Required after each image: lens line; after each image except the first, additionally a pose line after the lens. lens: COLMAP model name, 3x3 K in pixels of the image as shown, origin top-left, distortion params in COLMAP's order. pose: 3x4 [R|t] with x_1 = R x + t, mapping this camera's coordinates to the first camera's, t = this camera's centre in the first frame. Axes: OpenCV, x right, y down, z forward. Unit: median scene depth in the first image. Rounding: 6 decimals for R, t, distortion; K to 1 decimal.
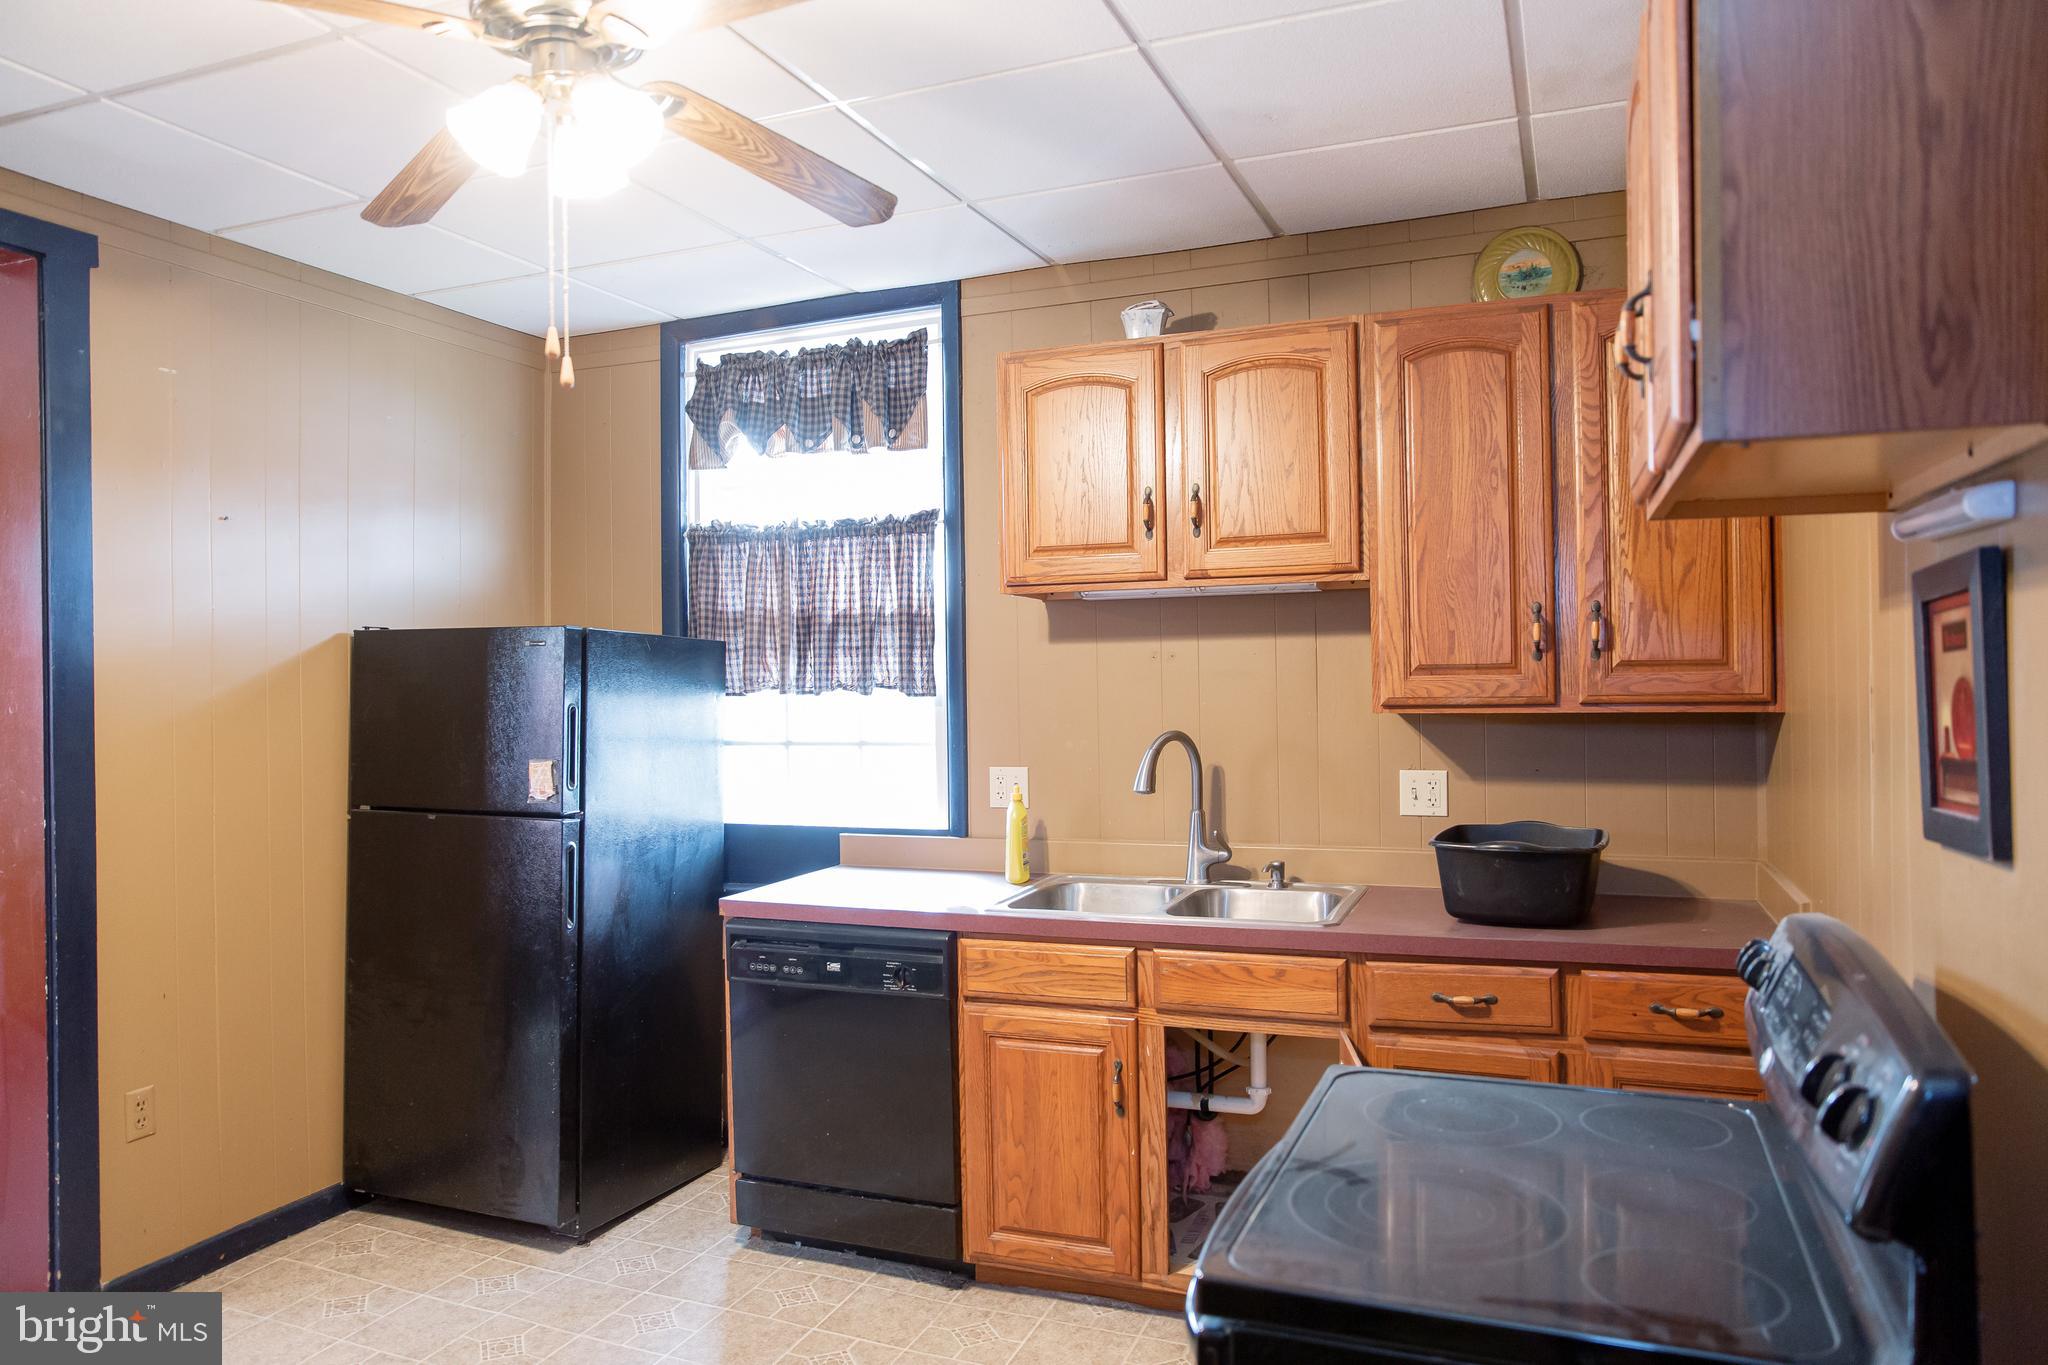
lens RADIAL K [[1371.0, 0, 1022.3], [0, 1371.0, 683.0], [0, 0, 1]] dist [-0.069150, 0.063468]
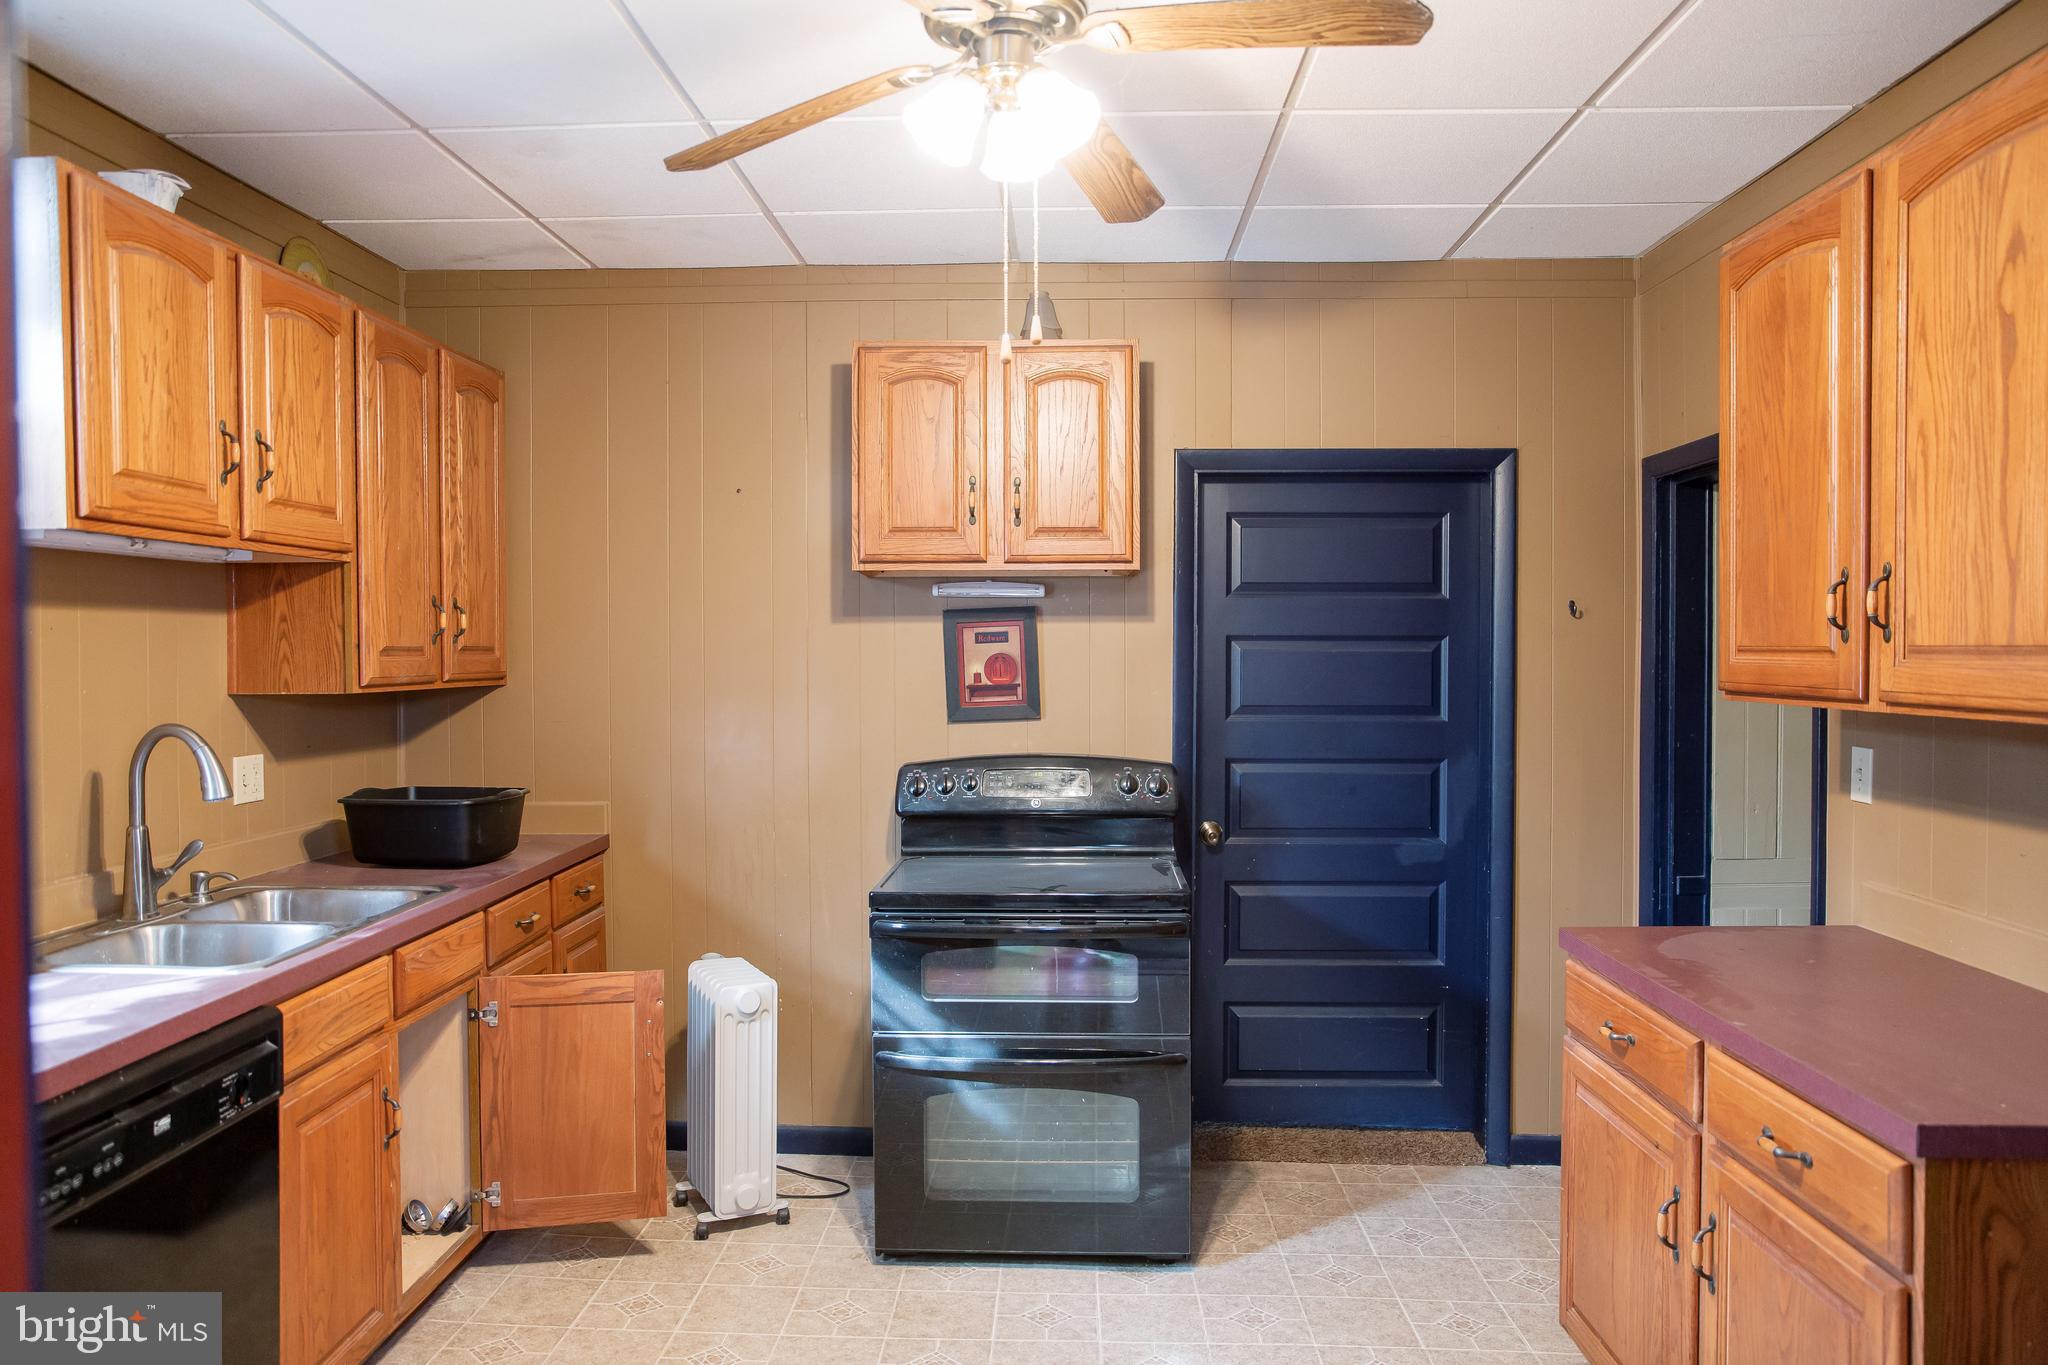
lens RADIAL K [[1371.0, 0, 1022.3], [0, 1371.0, 683.0], [0, 0, 1]] dist [-0.069150, 0.063468]
pose [[-0.339240, -0.008193, 0.940664, -0.832849], [0.008074, 0.999900, 0.011621, 0.006333], [-0.940665, 0.011537, -0.339140, 0.840230]]
